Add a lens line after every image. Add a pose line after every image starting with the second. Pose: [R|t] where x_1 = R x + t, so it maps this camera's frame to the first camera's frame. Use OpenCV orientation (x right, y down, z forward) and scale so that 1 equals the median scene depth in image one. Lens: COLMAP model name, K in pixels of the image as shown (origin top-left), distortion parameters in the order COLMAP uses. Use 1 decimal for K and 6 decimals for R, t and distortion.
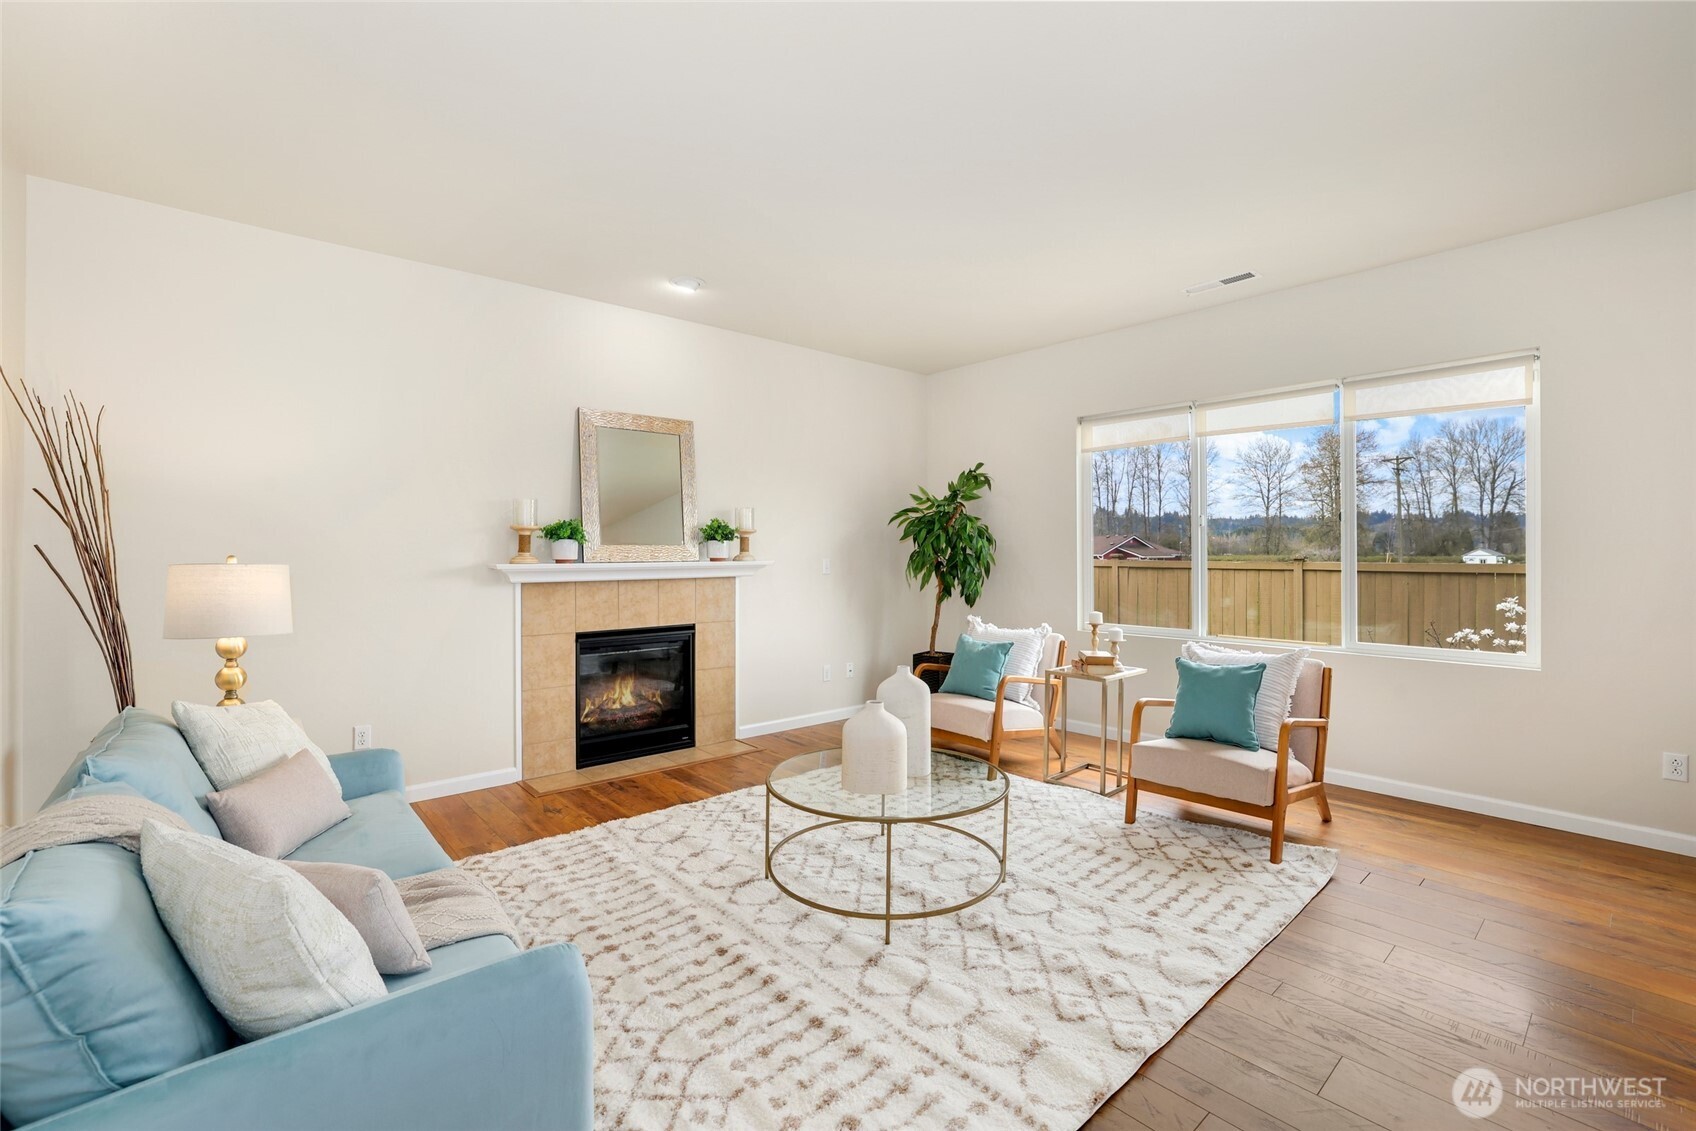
lens RADIAL K [[743.4, 0, 871.6], [0, 743.4, 554.7], [0, 0, 1]] dist [-0.015183, 0.006569]
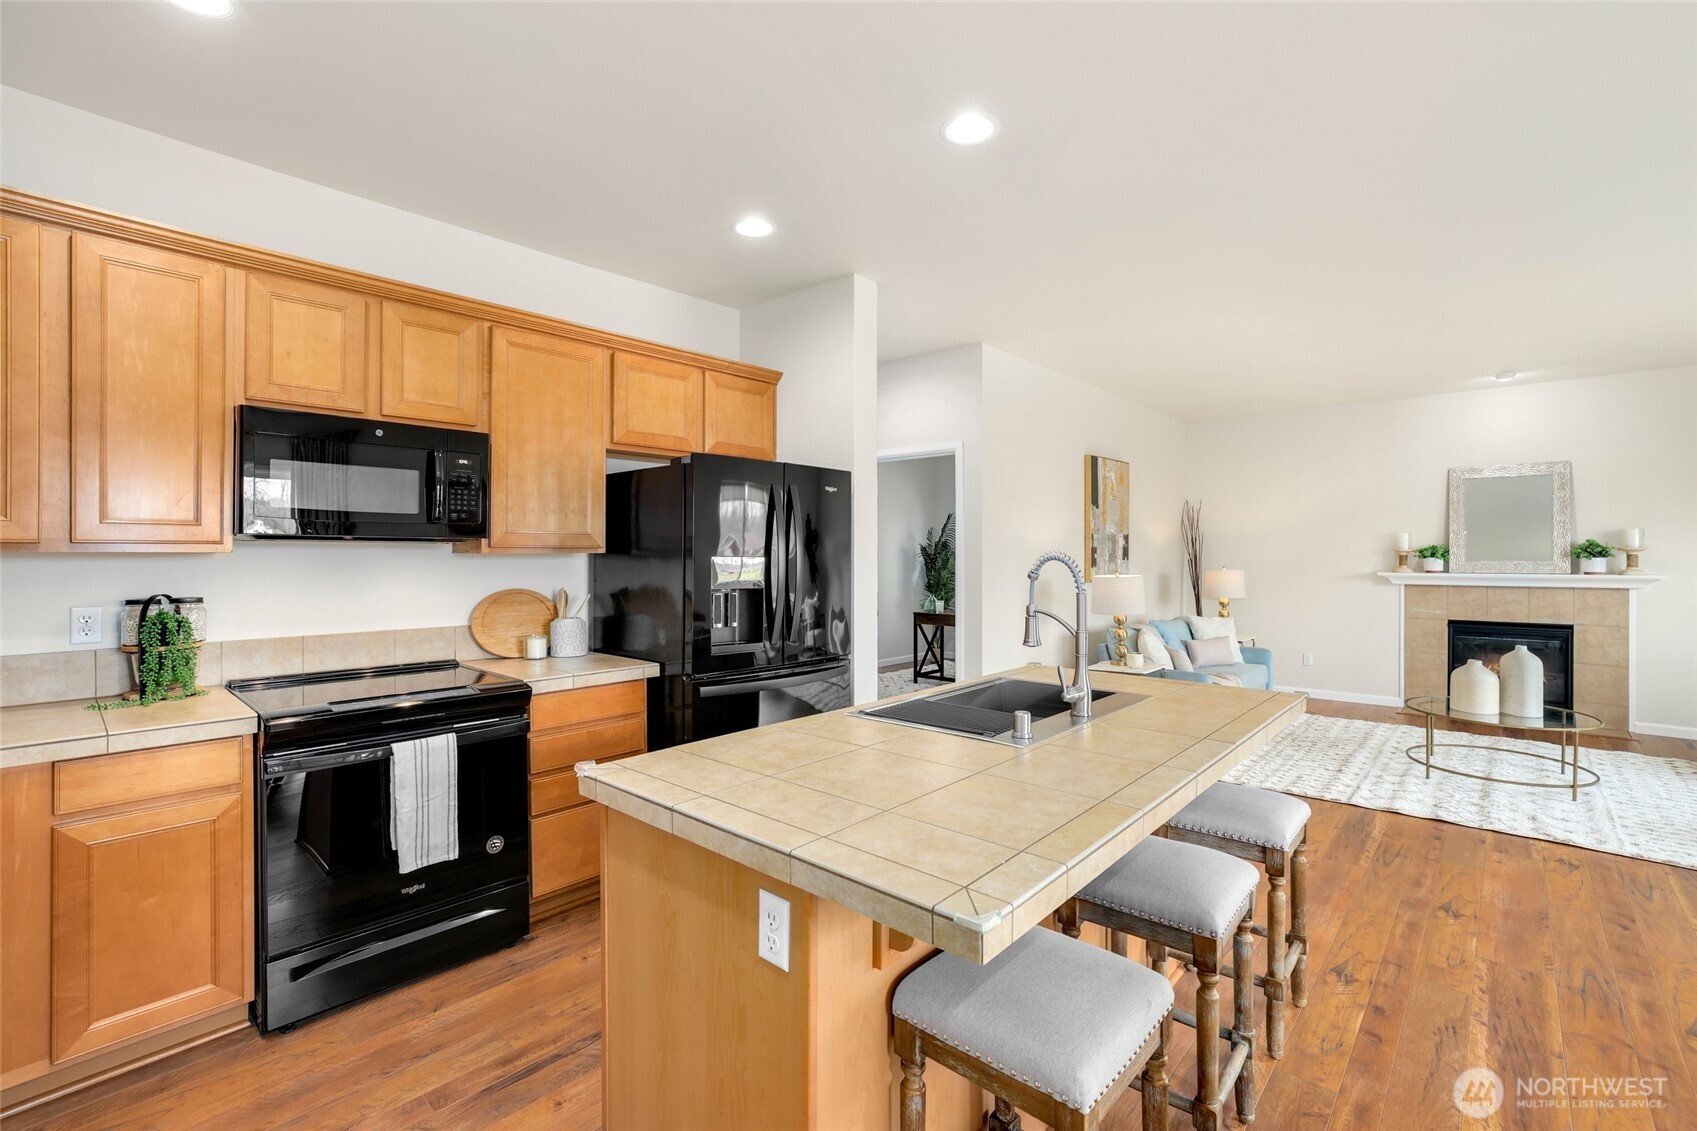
lens RADIAL K [[743.9, 0, 845.3], [0, 743.9, 555.2], [0, 0, 1]] dist [-0.015183, 0.006569]
pose [[0.093342, 0.001808, -0.995632, 0.851644], [-0.000993, 0.999998, 0.001723, -0.022492], [0.995634, 0.000828, 0.093344, -0.305288]]
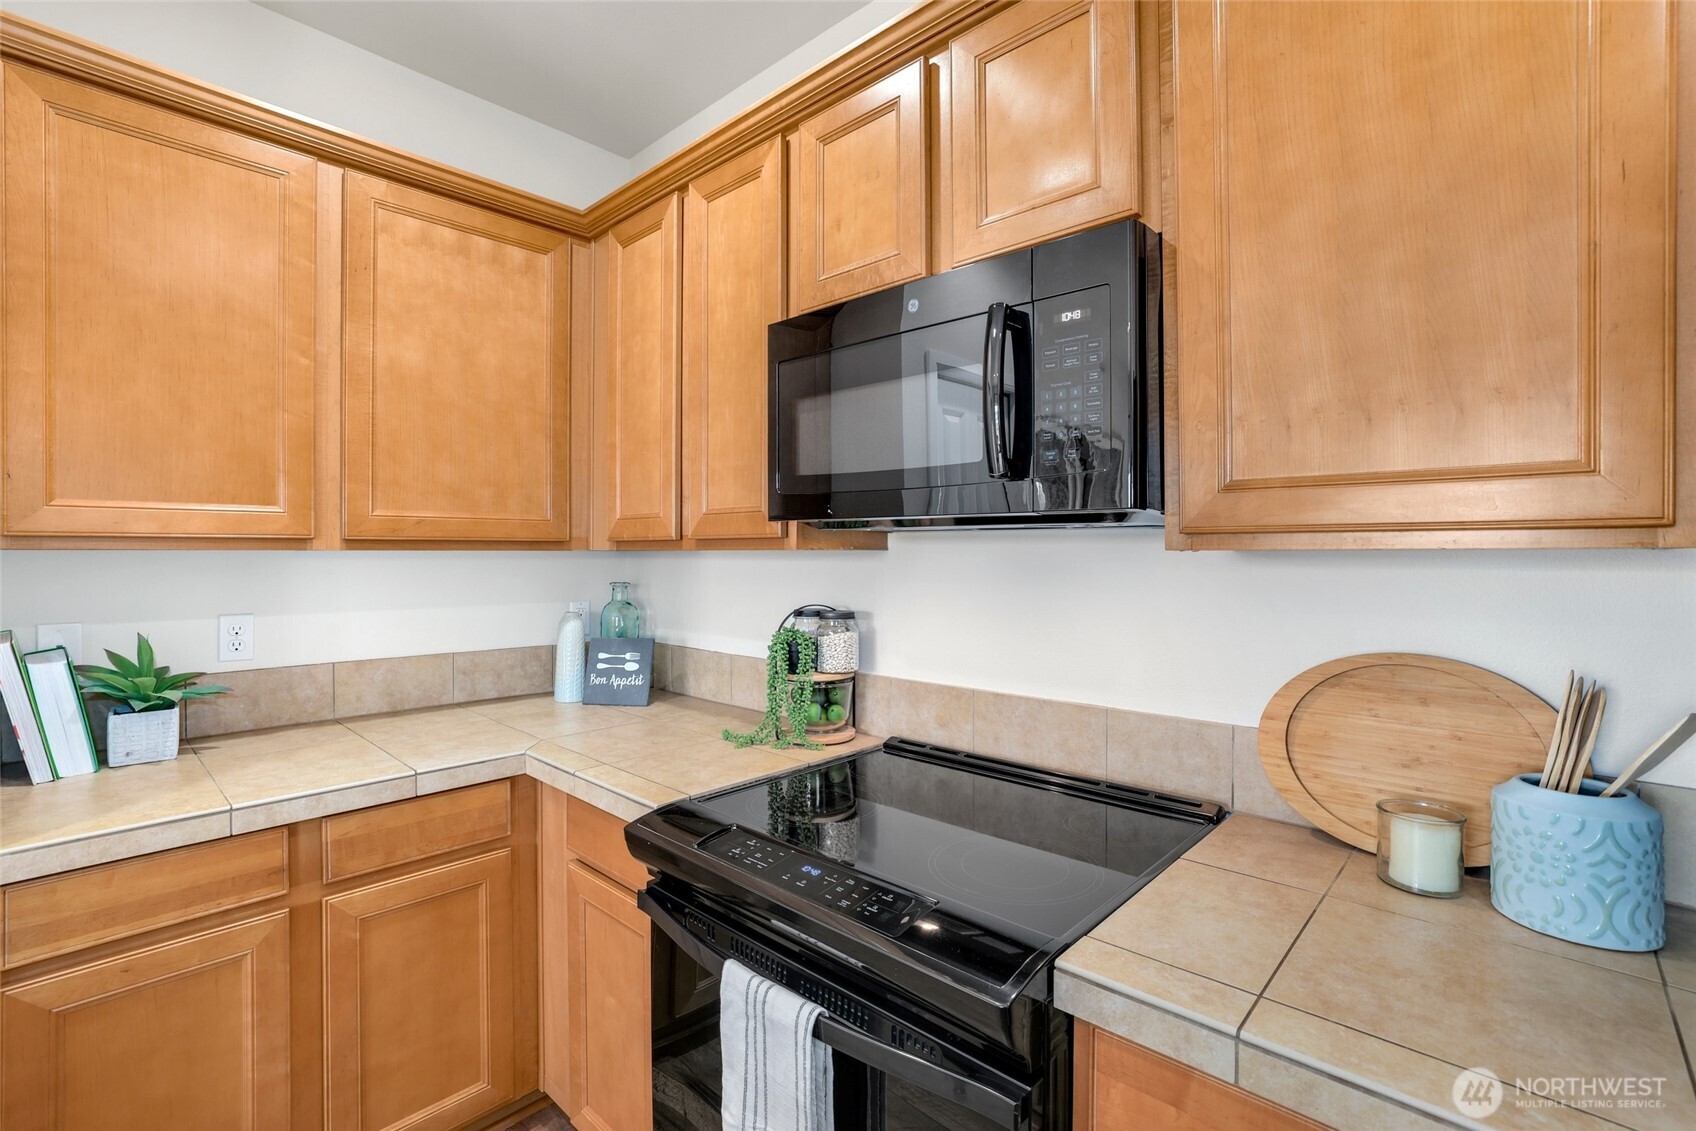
lens RADIAL K [[760.7, 0, 855.6], [0, 760.7, 552.4], [0, 0, 1]] dist [-0.027900, 0.000055]
pose [[-0.996170, 0.003234, -0.087377, 0.342083], [0.002918, 0.999989, 0.003745, -0.023350], [0.087388, 0.003476, -0.996168, -0.324031]]
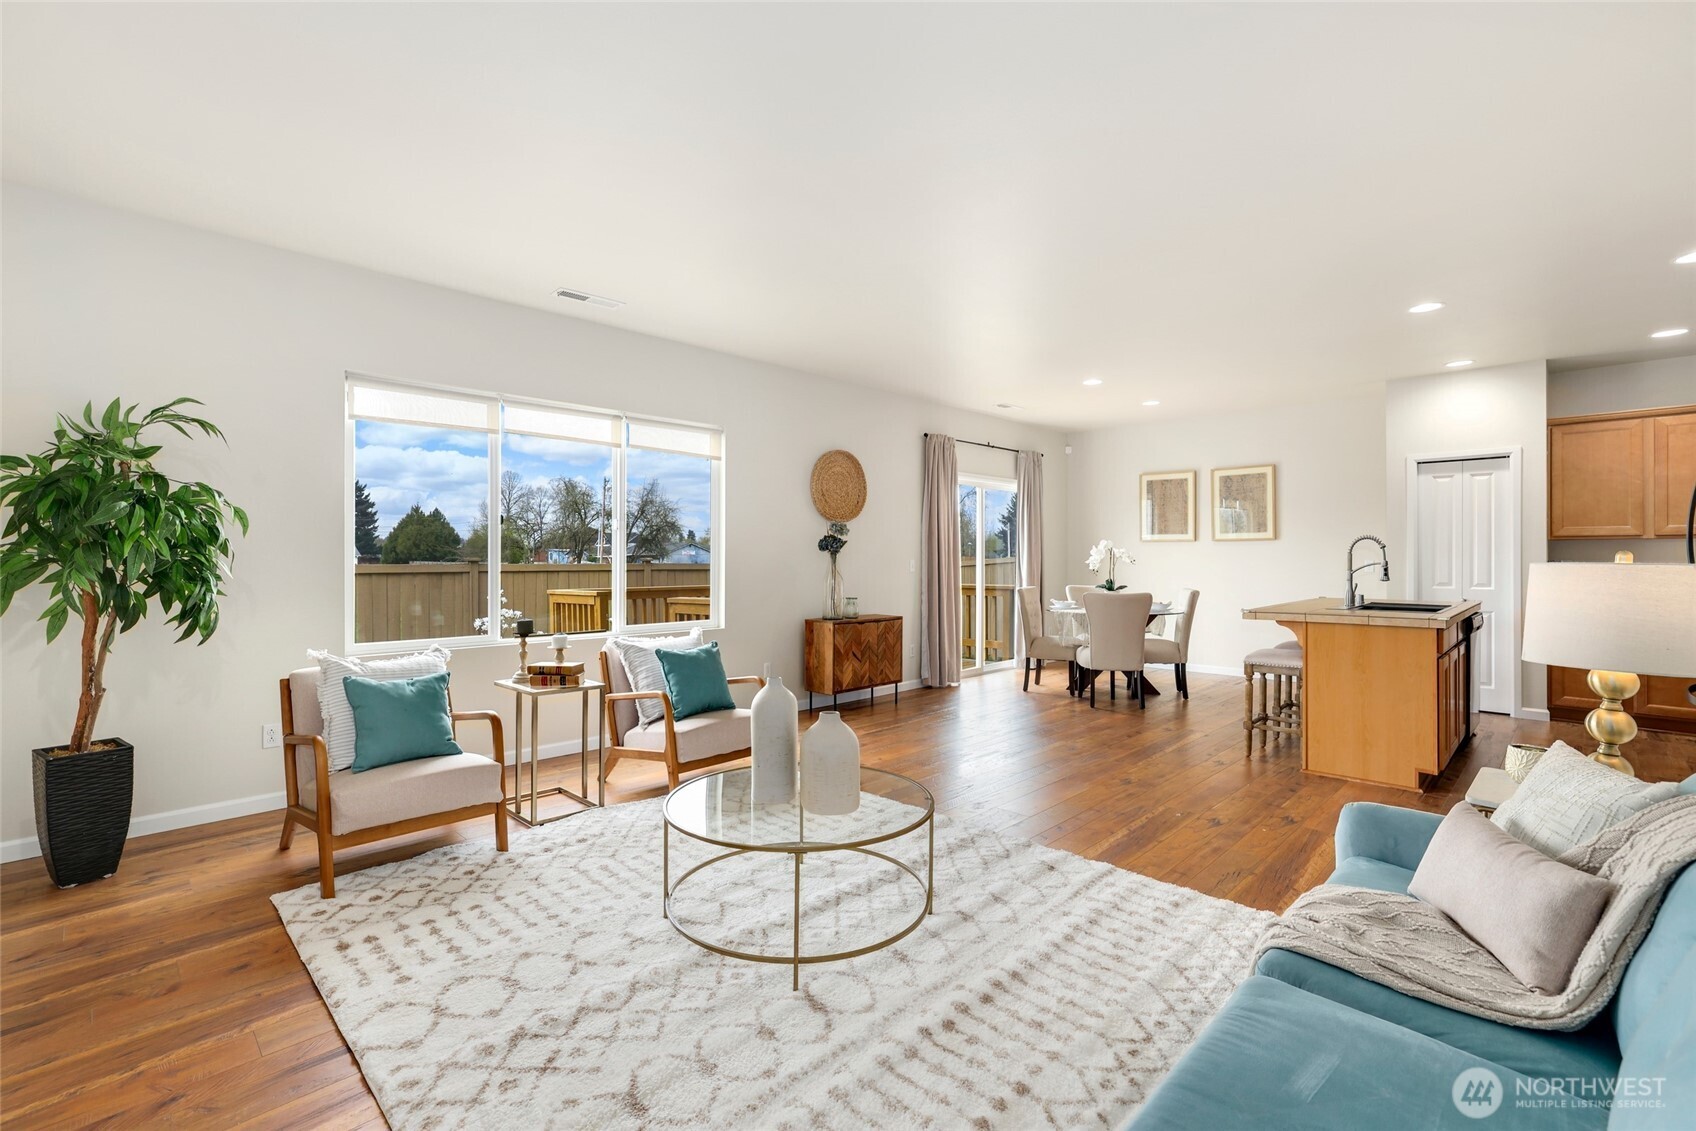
lens RADIAL K [[743.4, 0, 843.6], [0, 743.4, 561.4], [0, 0, 1]] dist [-0.015183, 0.006569]
pose [[-0.047644, -0.003836, 0.998857, -0.532974], [0.002084, 0.999990, 0.003940, 0.004752], [-0.998862, 0.002269, -0.047636, 0.601166]]
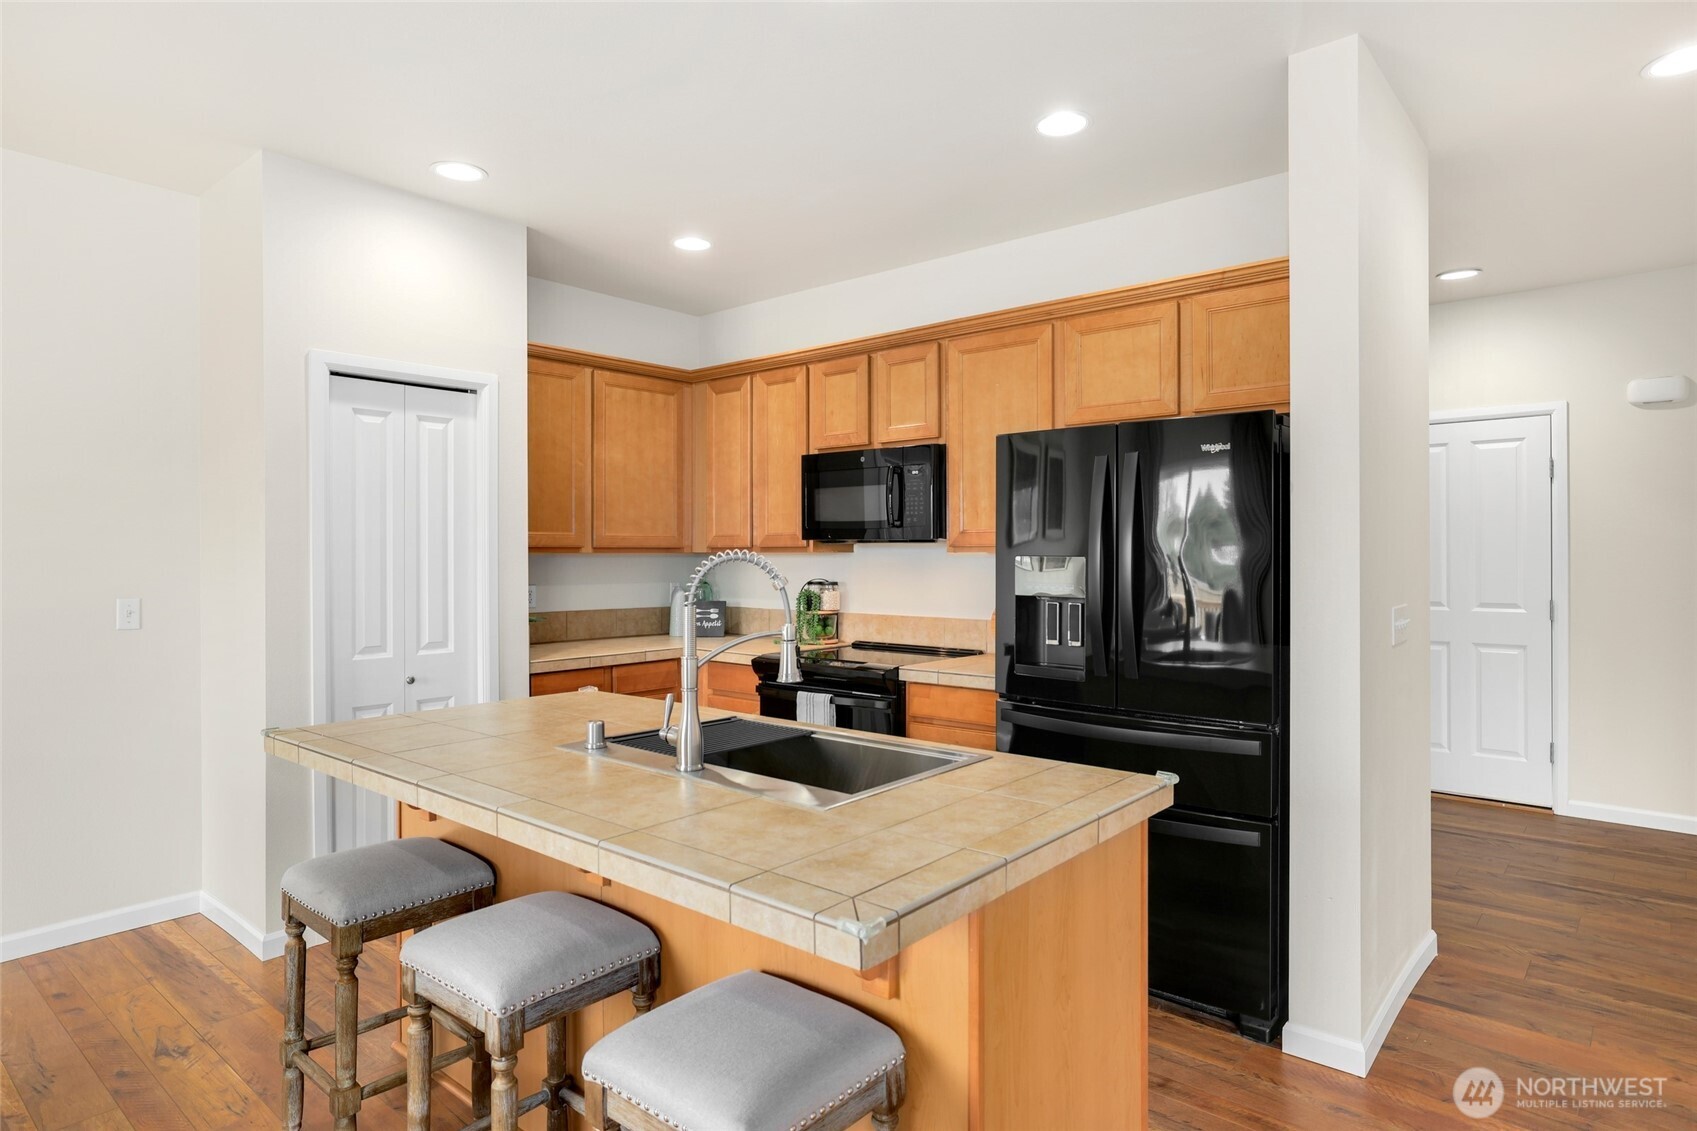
lens RADIAL K [[961.5, 0, 836.1], [0, 961.5, 556.5], [0, 0, 1]] dist [-0.018946, 0.002086]
pose [[-0.994230, 0.004938, -0.107155, 0.418041], [0.004367, 0.999975, 0.005556, -0.024245], [0.107180, 0.005056, -0.994227, 0.289970]]
